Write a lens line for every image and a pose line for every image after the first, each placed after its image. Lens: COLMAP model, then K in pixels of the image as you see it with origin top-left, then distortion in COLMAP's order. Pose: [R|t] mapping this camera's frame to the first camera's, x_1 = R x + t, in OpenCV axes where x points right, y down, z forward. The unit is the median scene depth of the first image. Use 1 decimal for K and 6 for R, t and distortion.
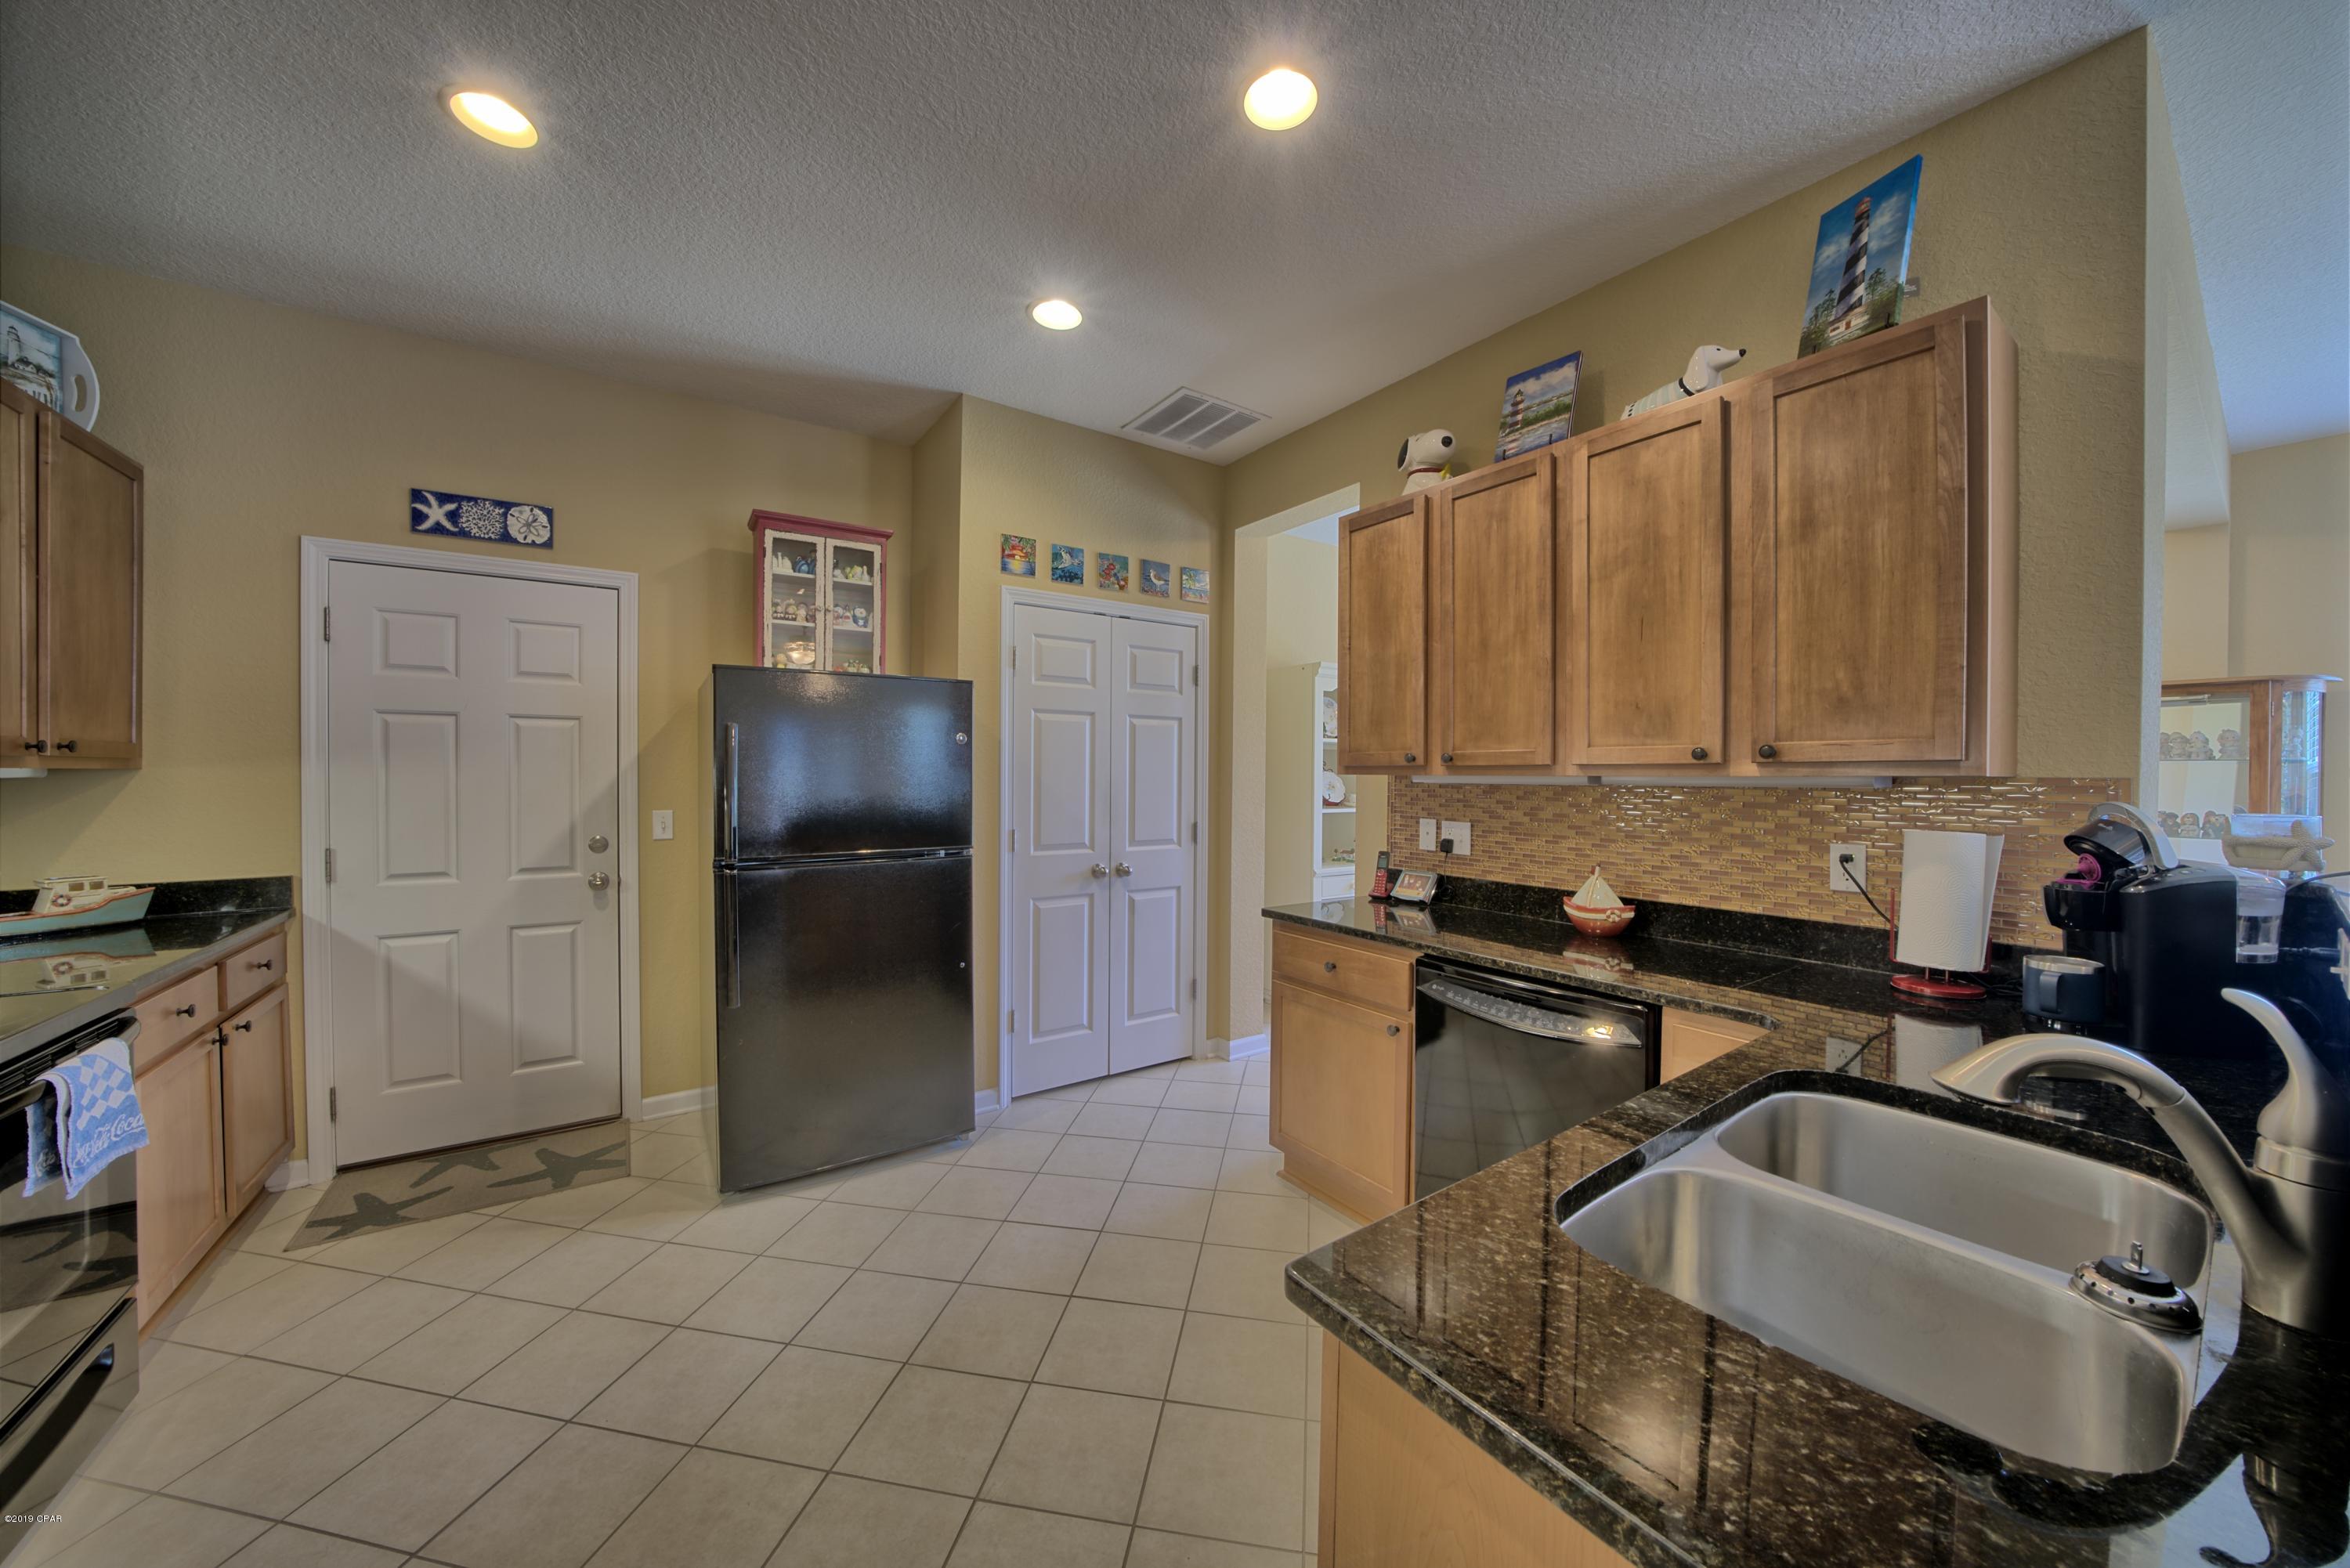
lens RADIAL K [[809.0, 0, 1172.4], [0, 809.0, 782.7], [0, 0, 1]] dist [-0.022694, -0.000002]
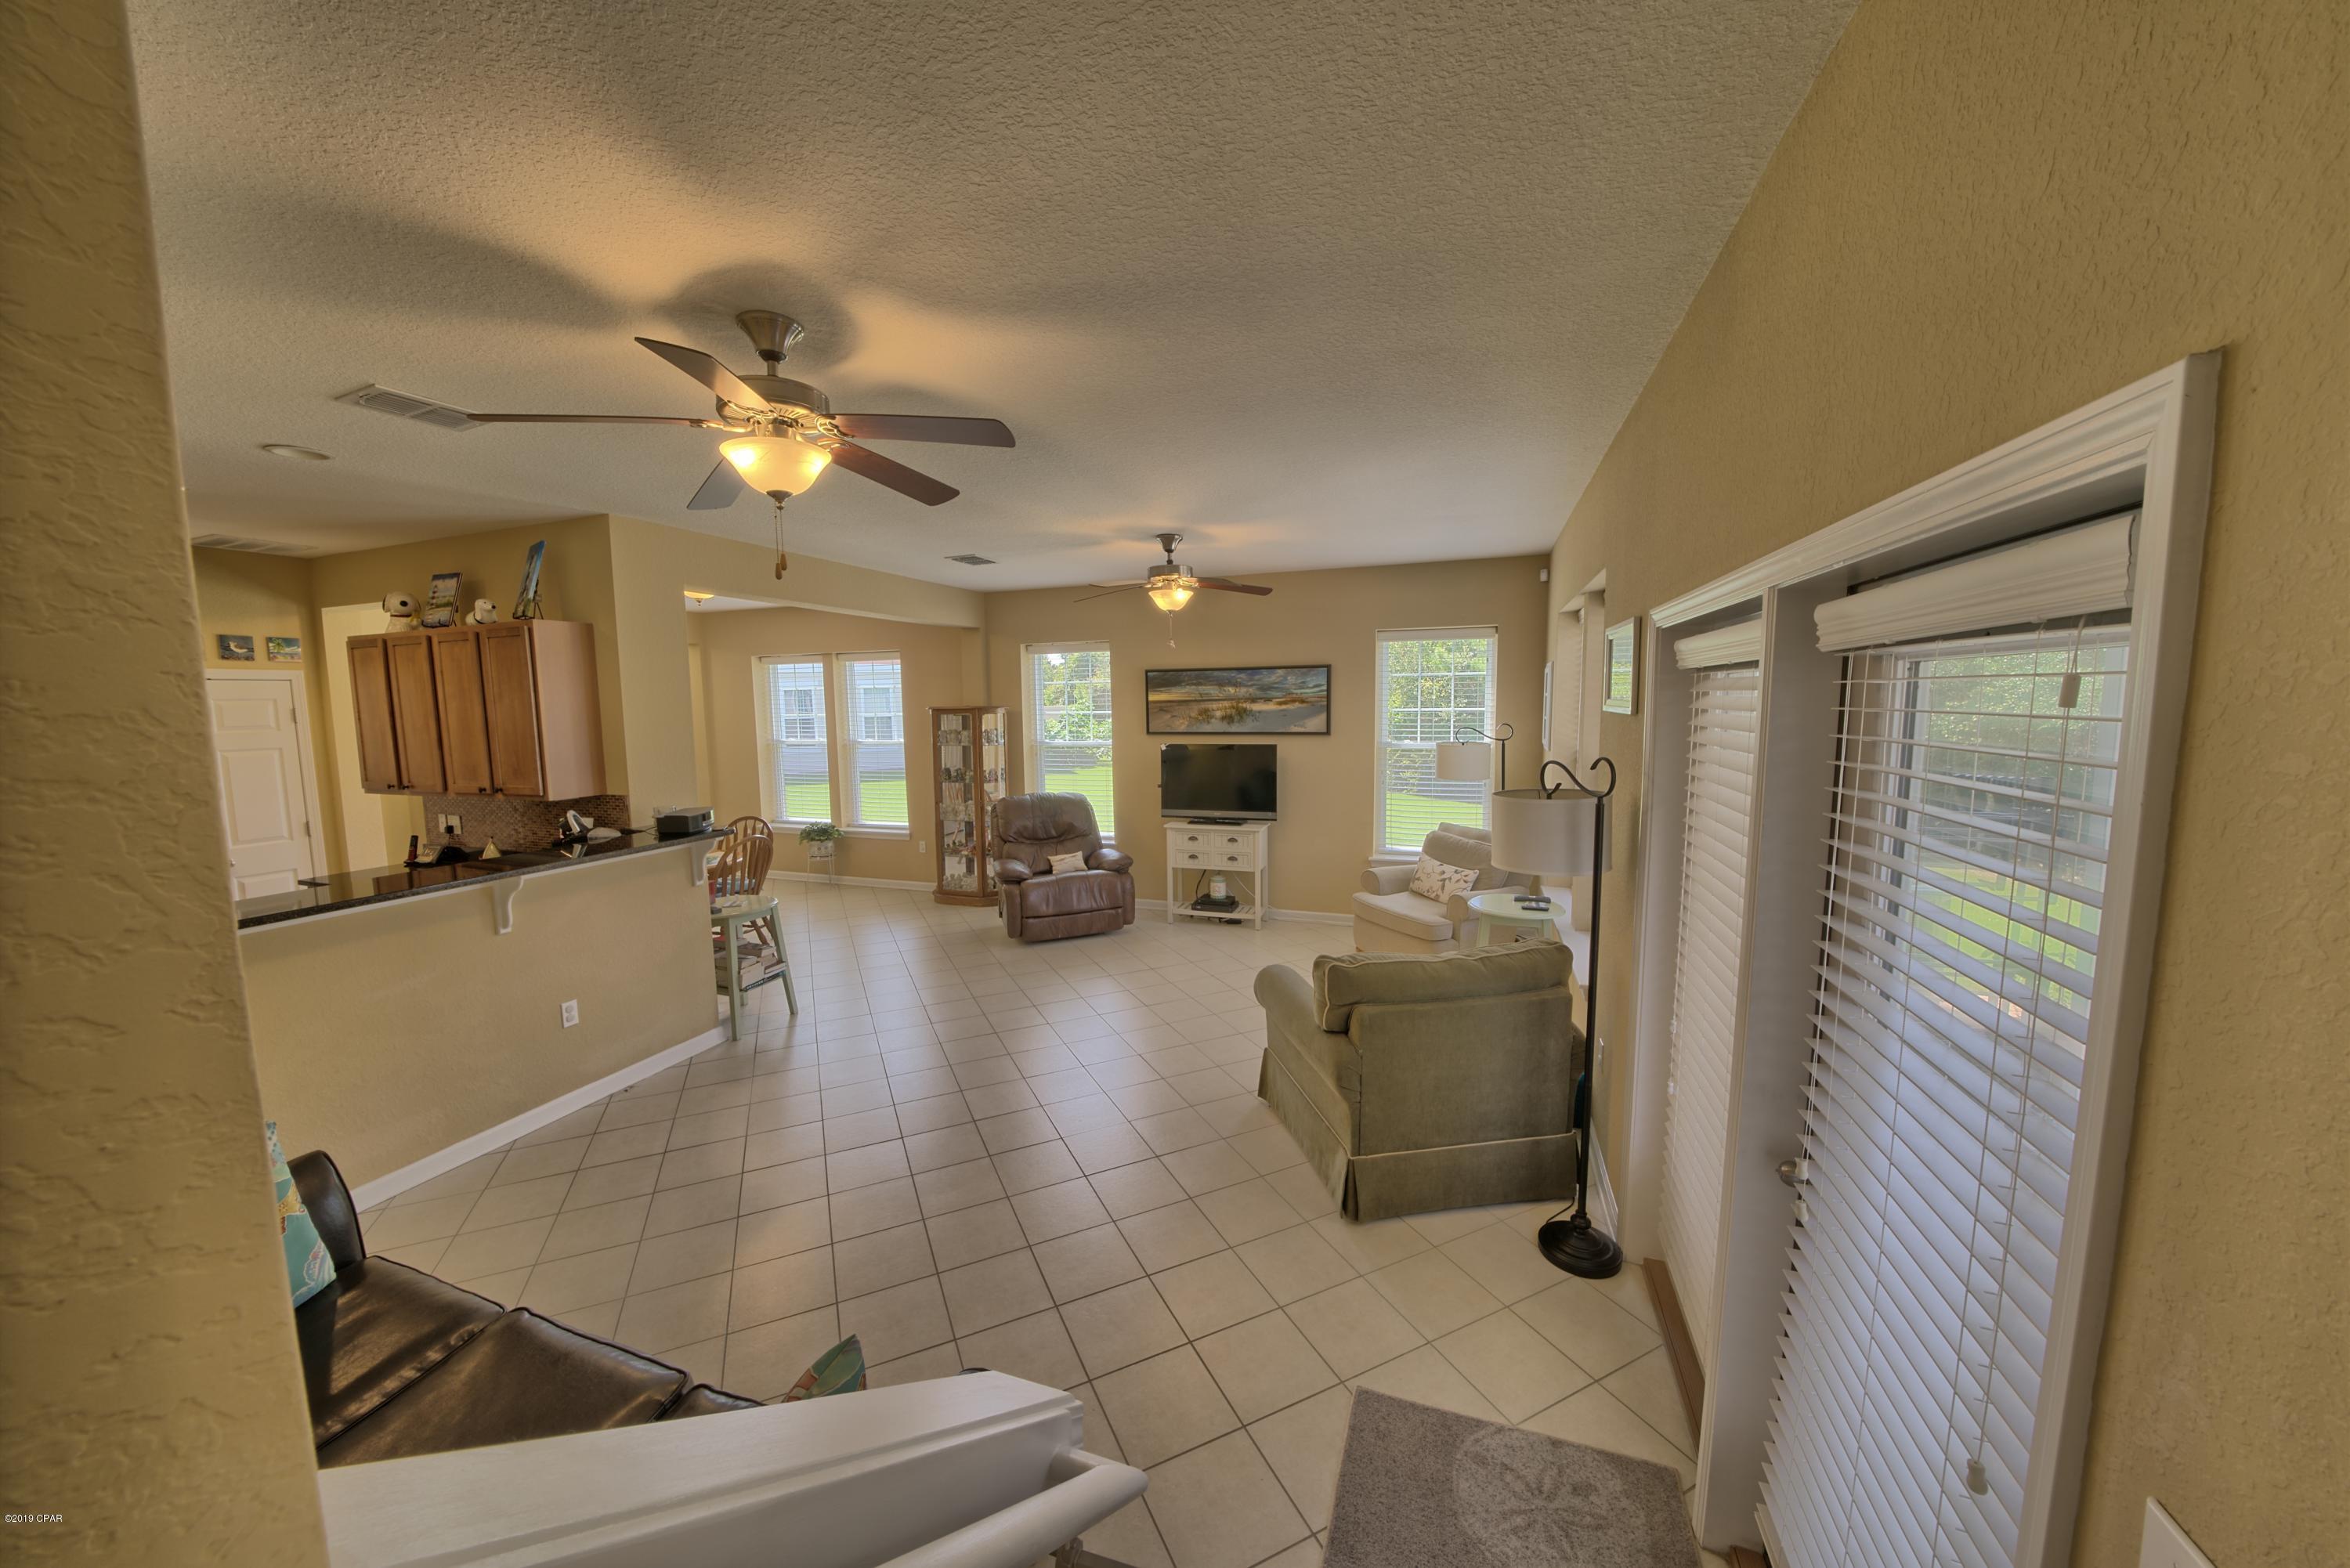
lens RADIAL K [[809.0, 0, 1172.4], [0, 809.0, 782.7], [0, 0, 1]] dist [-0.022694, -0.000002]
pose [[0.819136, -0.070926, 0.569197, 0.633815], [0.022216, 0.995504, 0.092076, -0.140962], [-0.573169, -0.062778, 0.817029, -1.253766]]
